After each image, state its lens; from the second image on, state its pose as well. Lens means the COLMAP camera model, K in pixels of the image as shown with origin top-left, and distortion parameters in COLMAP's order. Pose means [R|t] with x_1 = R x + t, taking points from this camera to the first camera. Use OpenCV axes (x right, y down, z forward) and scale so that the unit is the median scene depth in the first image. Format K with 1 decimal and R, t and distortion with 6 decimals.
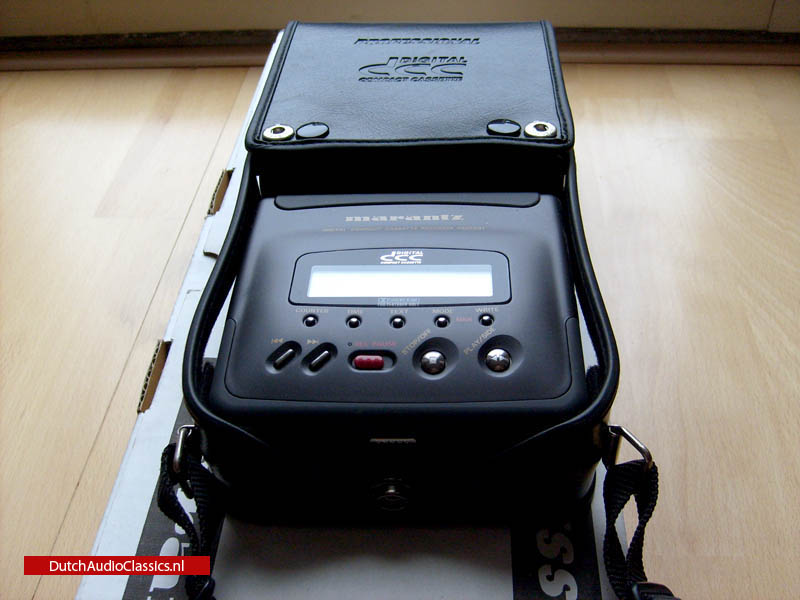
lens RADIAL K [[833.2, 0, 399.3], [0, 833.2, 296.2], [0, 0, 1]] dist [-0.131072, 0.000000]
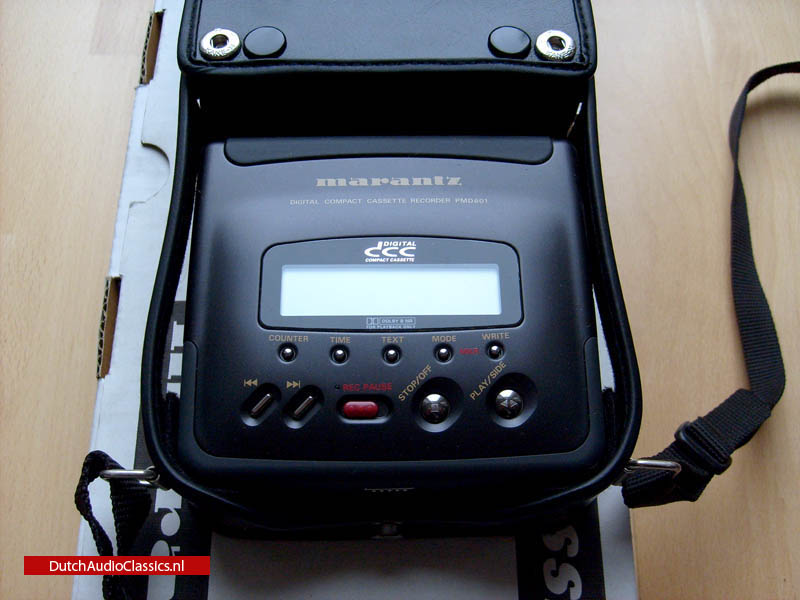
lens RADIAL K [[833.2, 0, 403.2], [0, 833.2, 297.2], [0, 0, 1]] dist [-0.131072, 0.000000]
pose [[0.996253, -0.031136, 0.080690, -0.048090], [-0.003196, 0.919062, 0.394101, -0.302327], [-0.086430, -0.392882, 0.915518, 0.204361]]
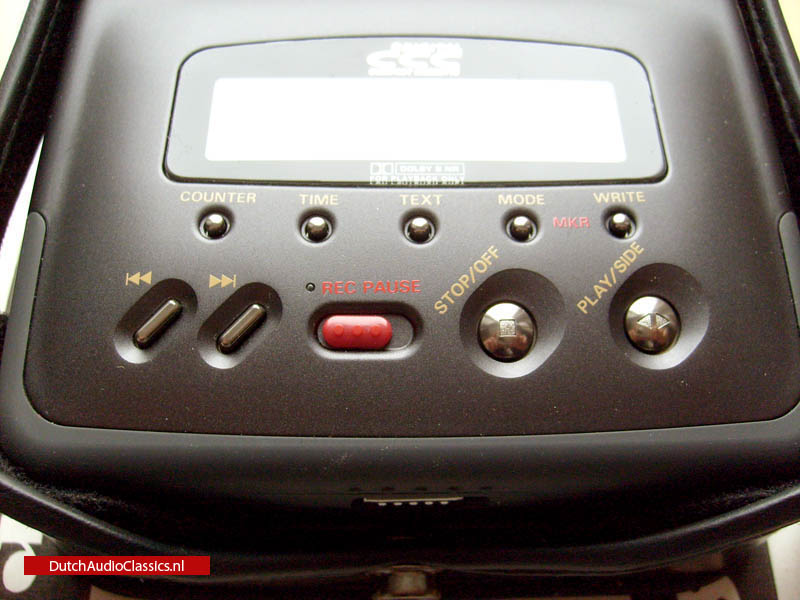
lens RADIAL K [[833.2, 0, 407.1], [0, 833.2, 303.8], [0, 0, 1]] dist [-0.131072, 0.000000]
pose [[0.995762, -0.019766, 0.089821, -0.040324], [-0.010636, 0.945332, 0.325936, -0.060783], [-0.091354, -0.325510, 0.941115, 0.490682]]
